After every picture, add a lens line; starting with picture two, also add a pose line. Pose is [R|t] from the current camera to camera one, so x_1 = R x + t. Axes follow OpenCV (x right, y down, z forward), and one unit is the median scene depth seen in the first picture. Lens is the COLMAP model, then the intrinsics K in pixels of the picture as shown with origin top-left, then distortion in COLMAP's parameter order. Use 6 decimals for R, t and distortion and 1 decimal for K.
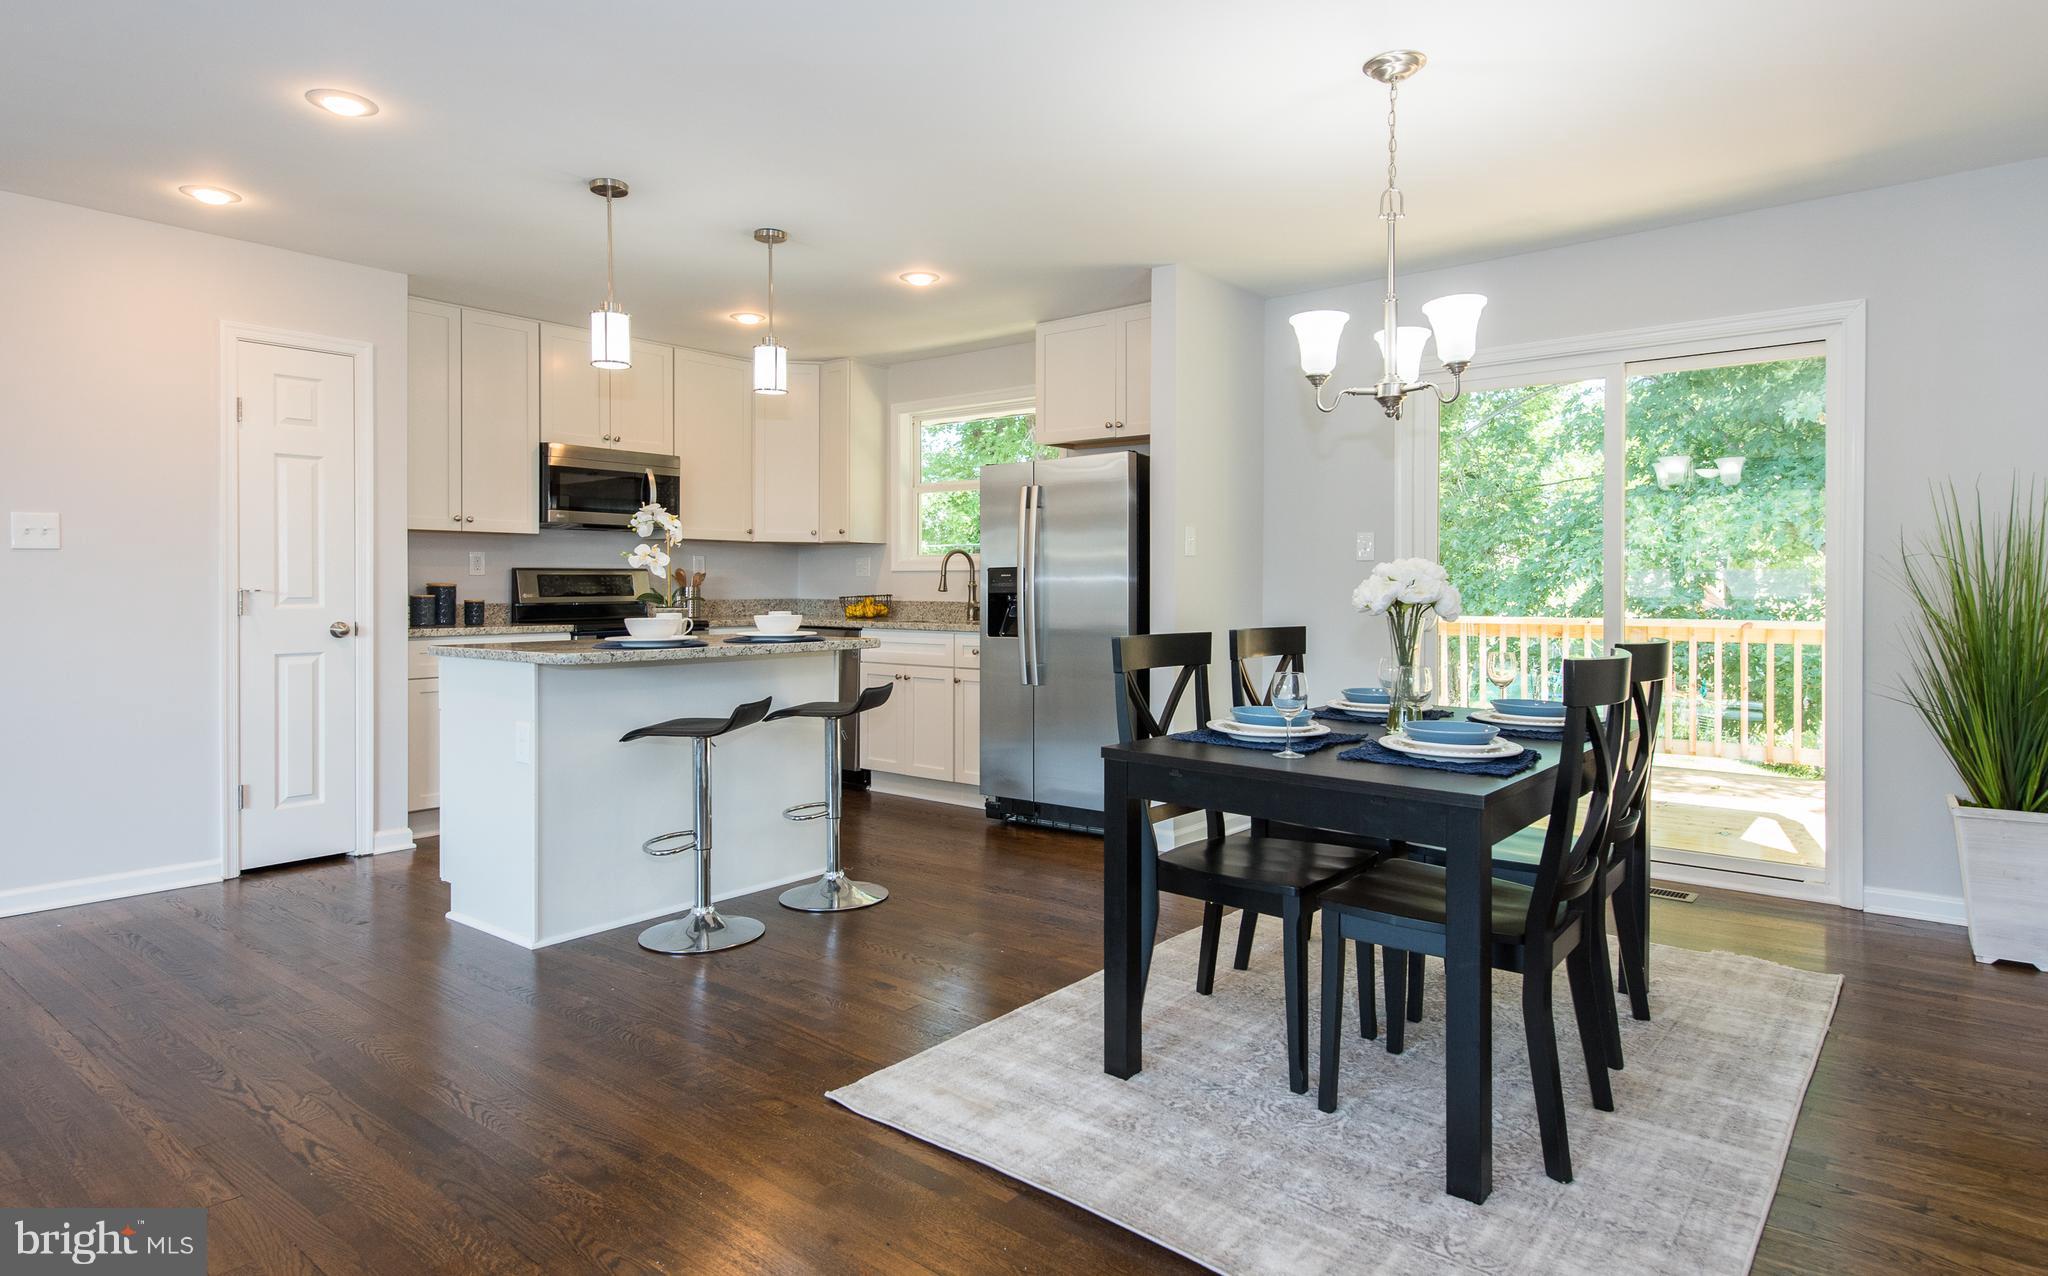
lens RADIAL K [[1130.9, 0, 1028.9], [0, 1130.9, 588.0], [0, 0, 1]] dist [0.020131, -0.009587]
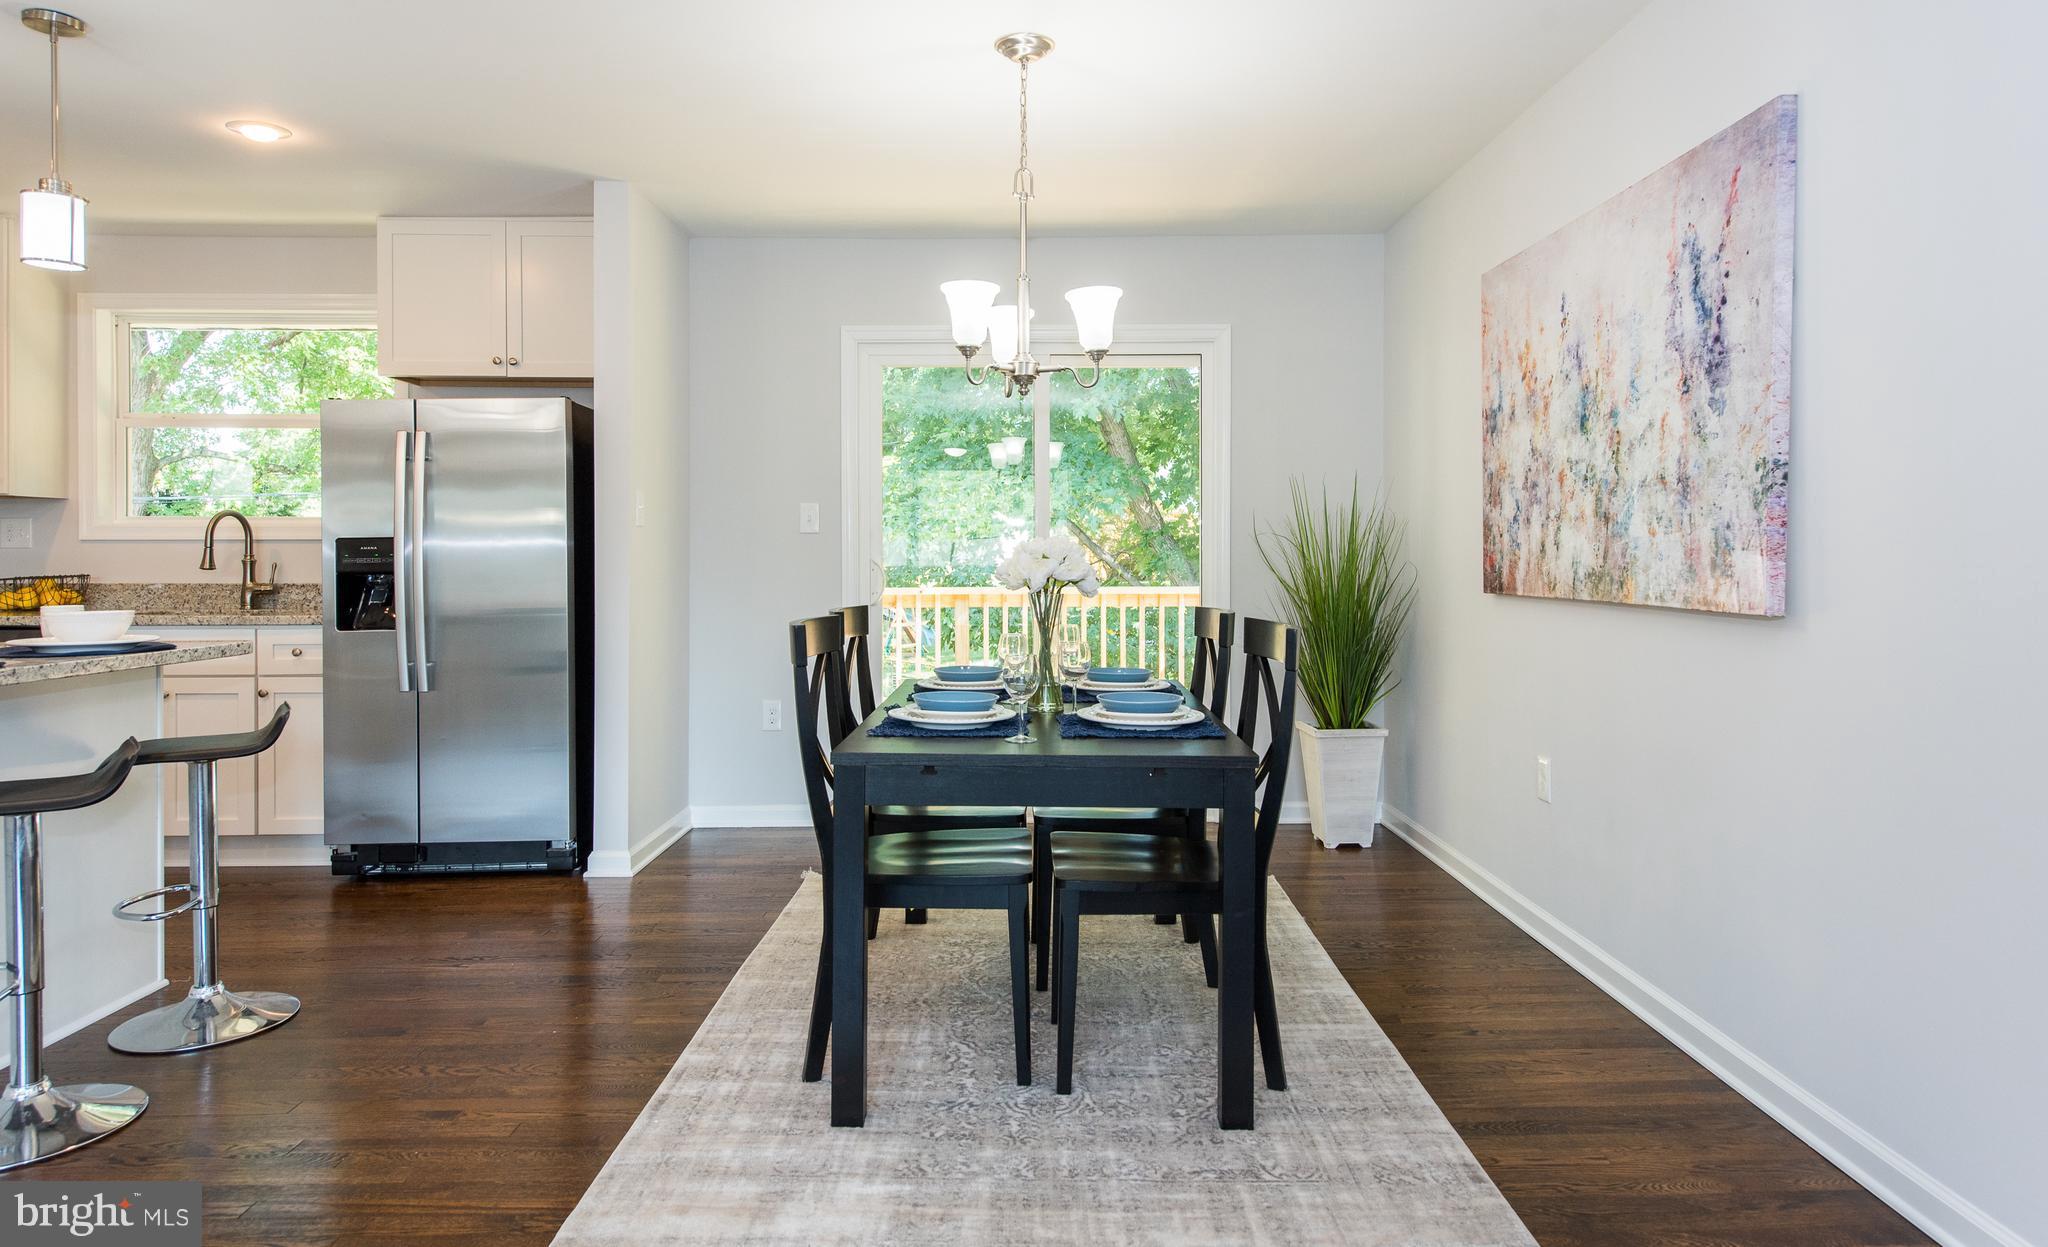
lens RADIAL K [[1233.7, 0, 1028.9], [0, 1233.7, 555.8], [0, 0, 1]] dist [0.018865, -0.006831]
pose [[0.771567, -0.004282, 0.636133, -0.237187], [0.004114, 0.999990, 0.001742, -0.006616], [-0.636134, 0.001273, 0.771577, 0.096735]]
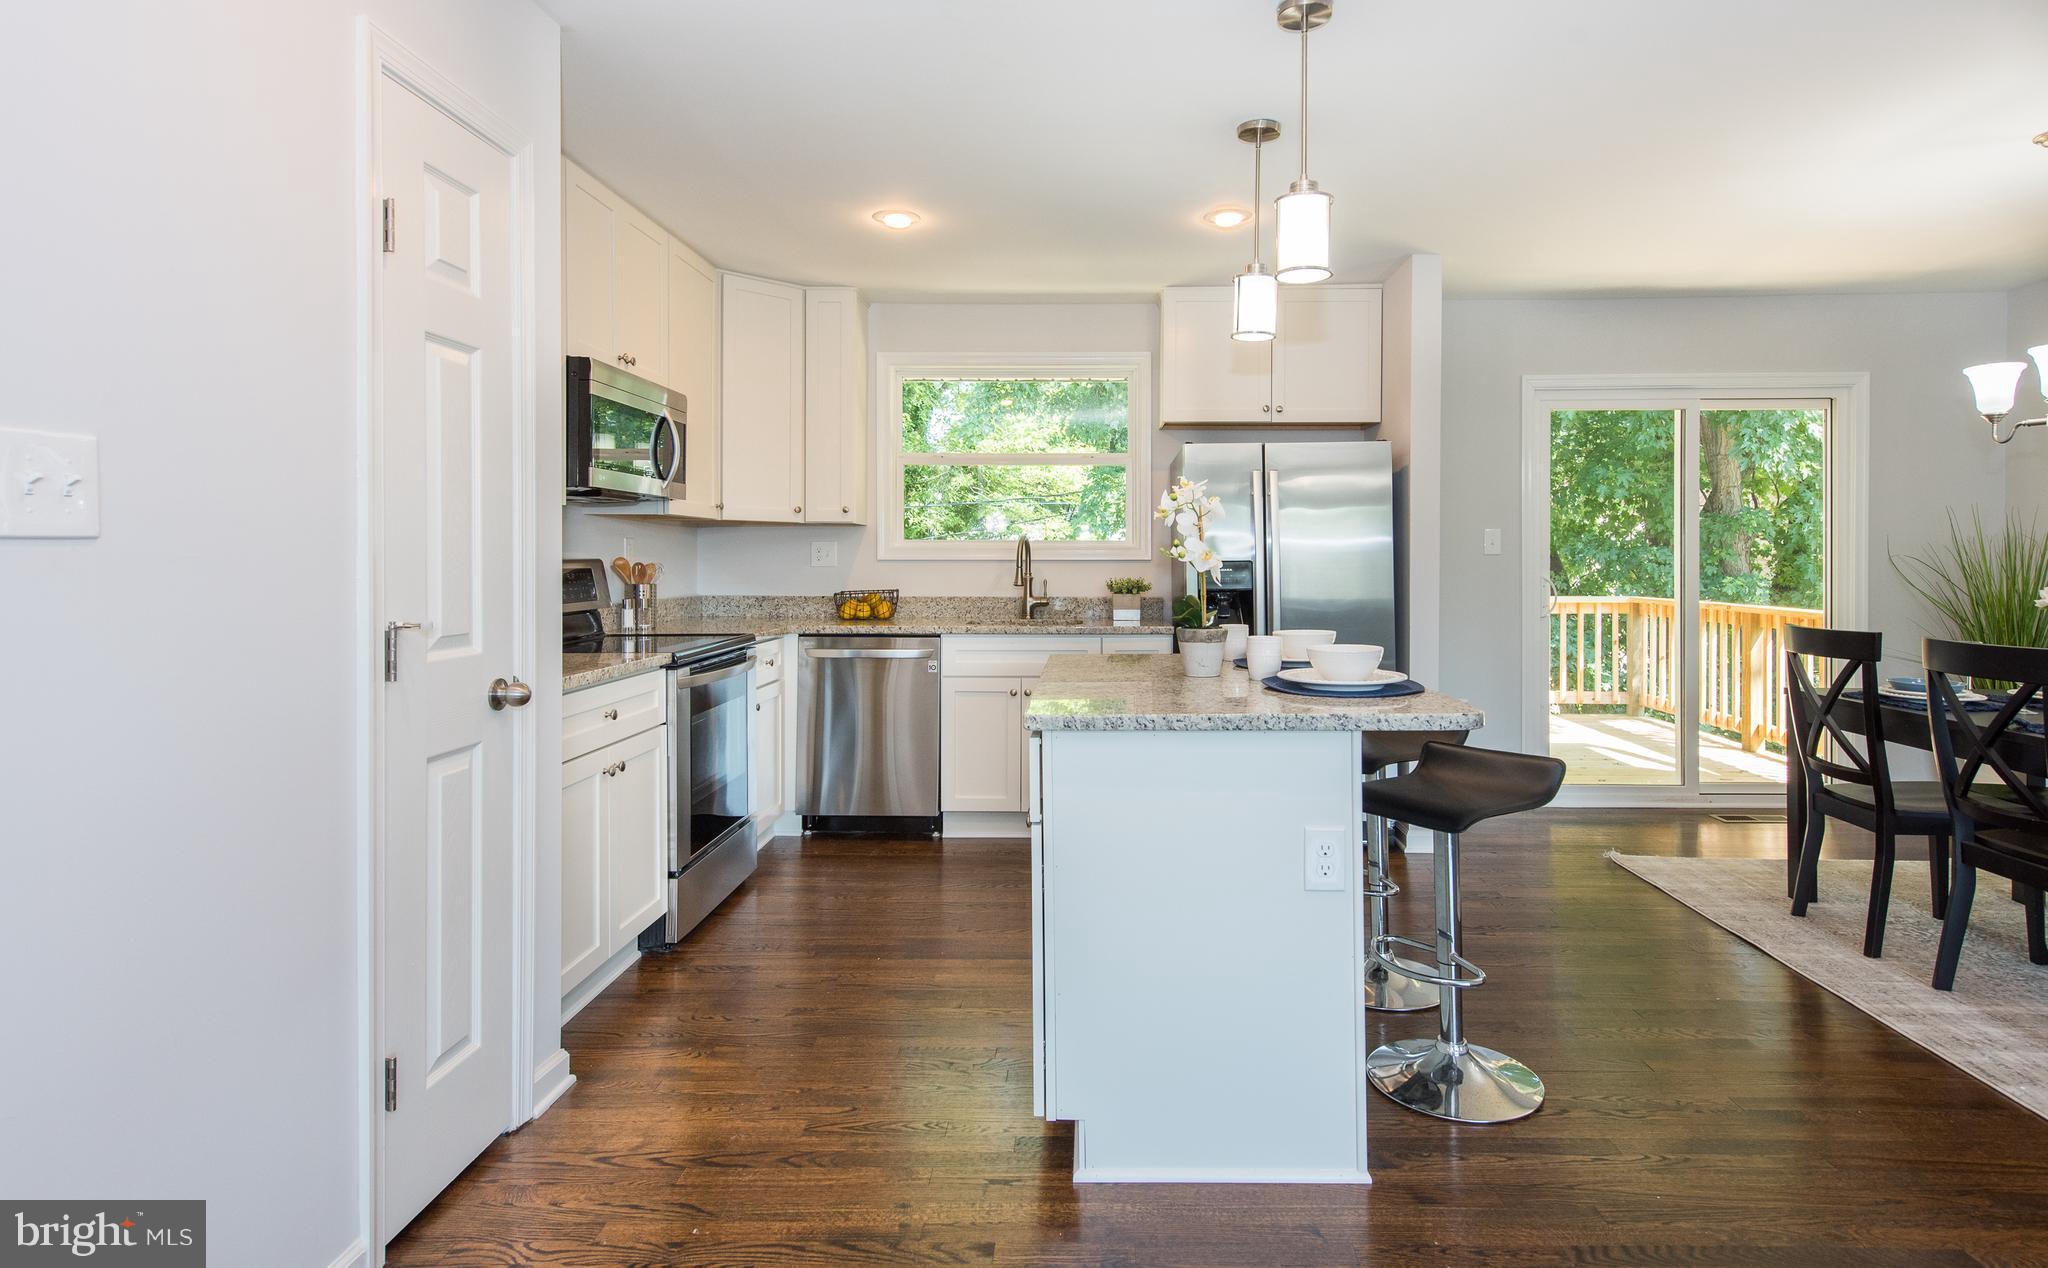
lens RADIAL K [[1049.4, 0, 1067.8], [0, 1049.4, 561.1], [0, 0, 1]] dist [0.011669, -0.003692]
pose [[0.789630, -0.003391, 0.613573, -0.714585], [0.002644, 0.999994, 0.002124, -0.023112], [-0.613577, -0.000055, 0.789635, 0.492760]]
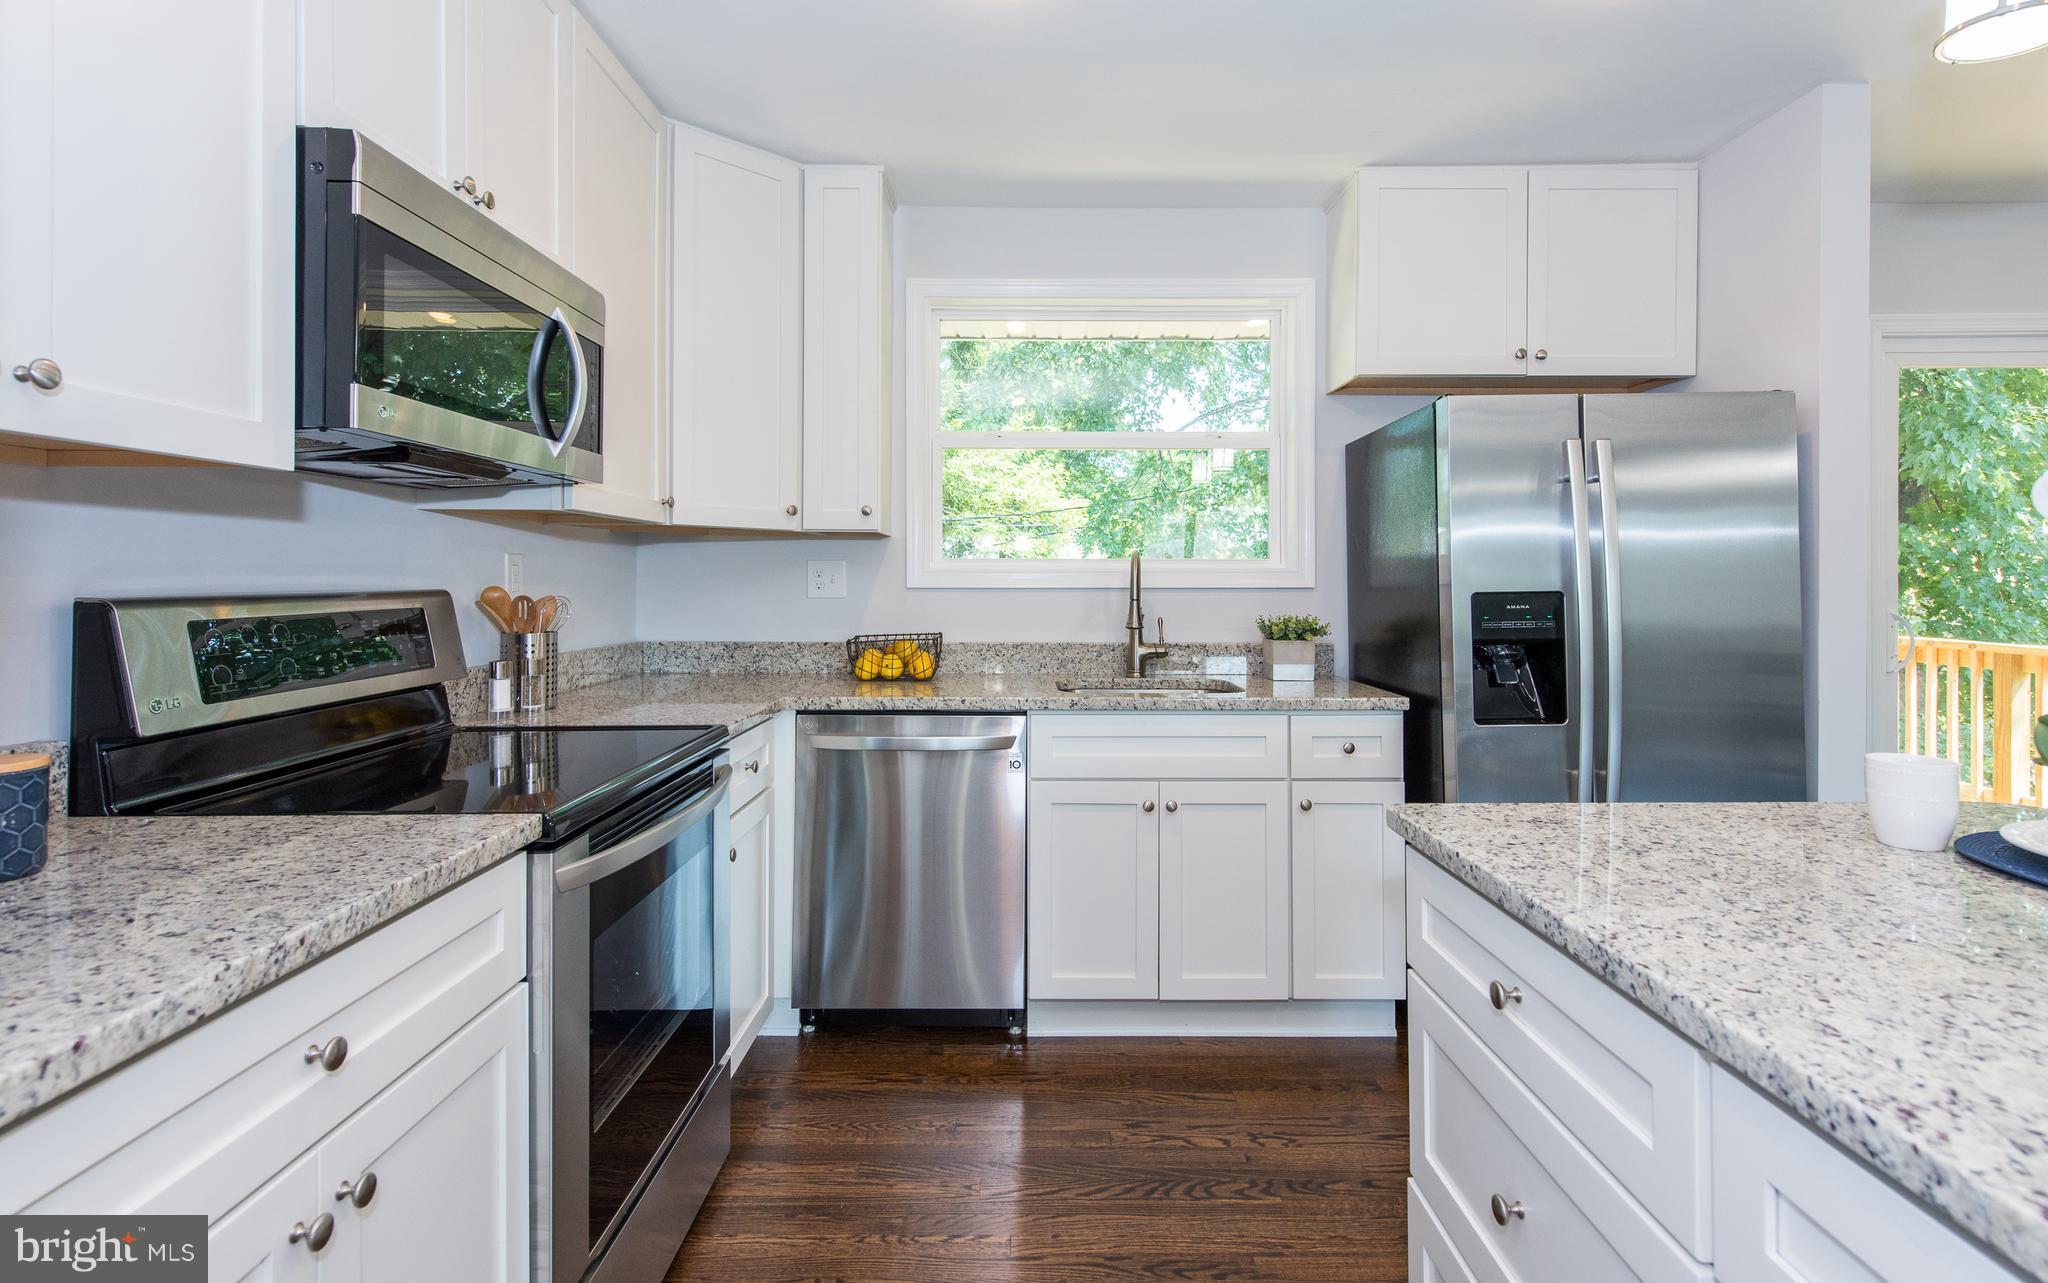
lens RADIAL K [[977.5, 0, 1023.0], [0, 977.5, 573.3], [0, 0, 1]] dist [0.008491, 0.000146]
pose [[0.778993, 0.001599, 0.627031, -0.559808], [0.002685, 0.999979, -0.005886, -0.028519], [-0.627027, 0.006269, 0.778972, 0.908526]]
